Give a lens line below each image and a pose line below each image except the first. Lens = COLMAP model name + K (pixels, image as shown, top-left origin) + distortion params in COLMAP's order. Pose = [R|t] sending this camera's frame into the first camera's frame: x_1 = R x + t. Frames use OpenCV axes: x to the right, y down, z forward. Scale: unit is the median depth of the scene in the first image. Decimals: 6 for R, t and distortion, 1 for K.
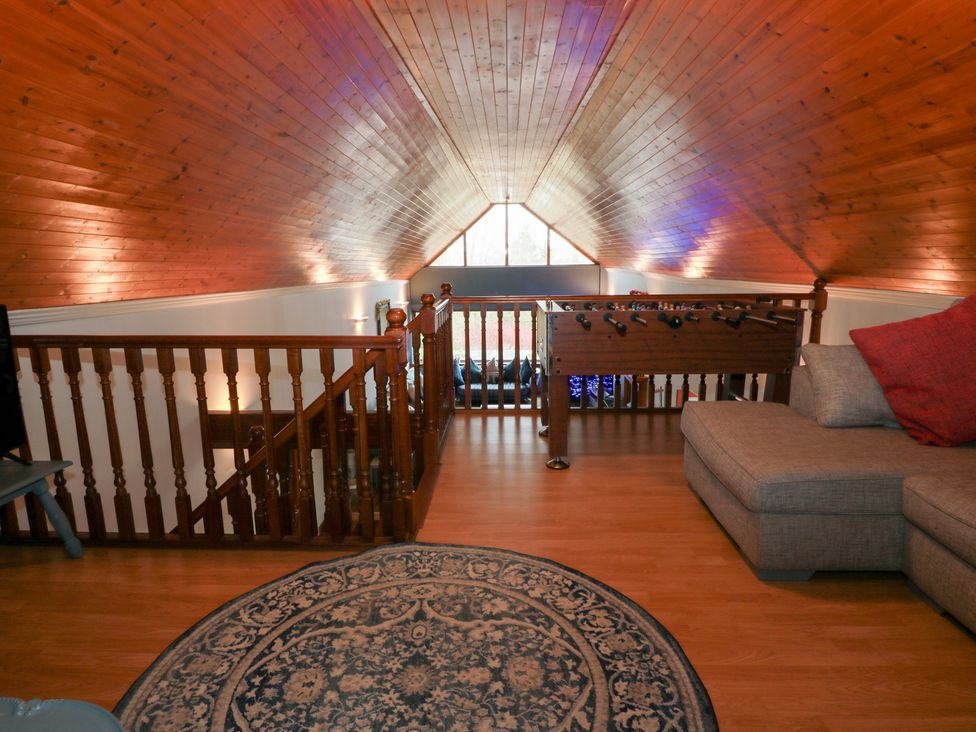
lens RADIAL K [[542.4, 0, 489.8], [0, 542.4, 356.8], [0, 0, 1]] dist [0.001510, -0.016669]
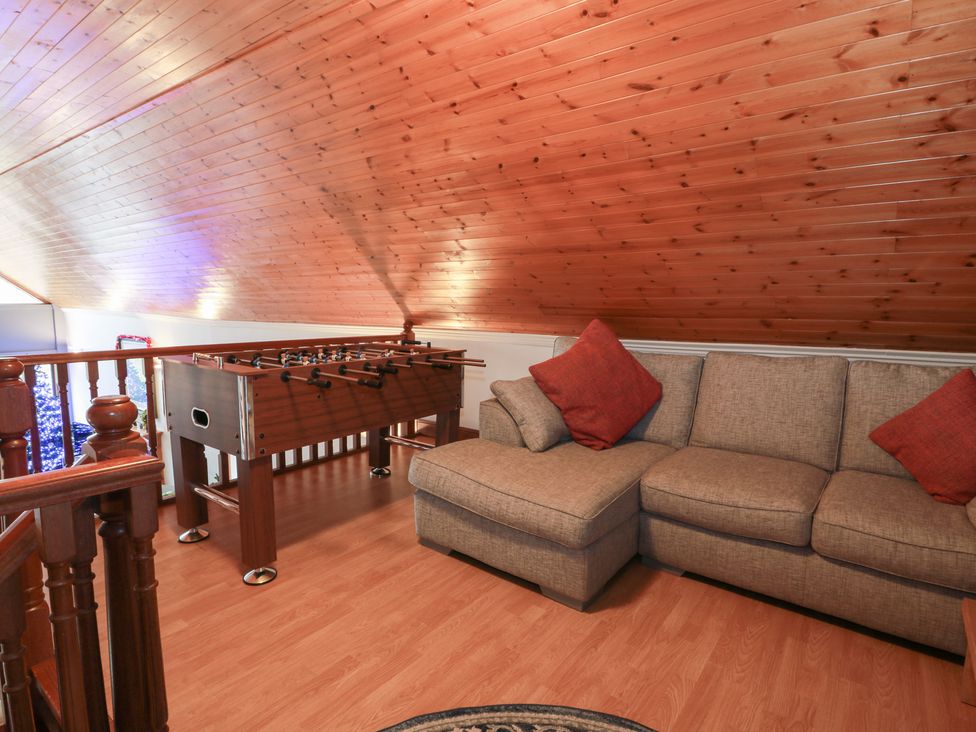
lens RADIAL K [[511.1, 0, 488.0], [0, 511.1, 366.0], [0, 0, 1]] dist [0.004377, -0.014479]
pose [[0.596300, -0.075429, 0.799210, -0.314405], [0.117506, 0.993054, 0.006051, -0.074562], [-0.794115, 0.090303, 0.601021, 0.439333]]
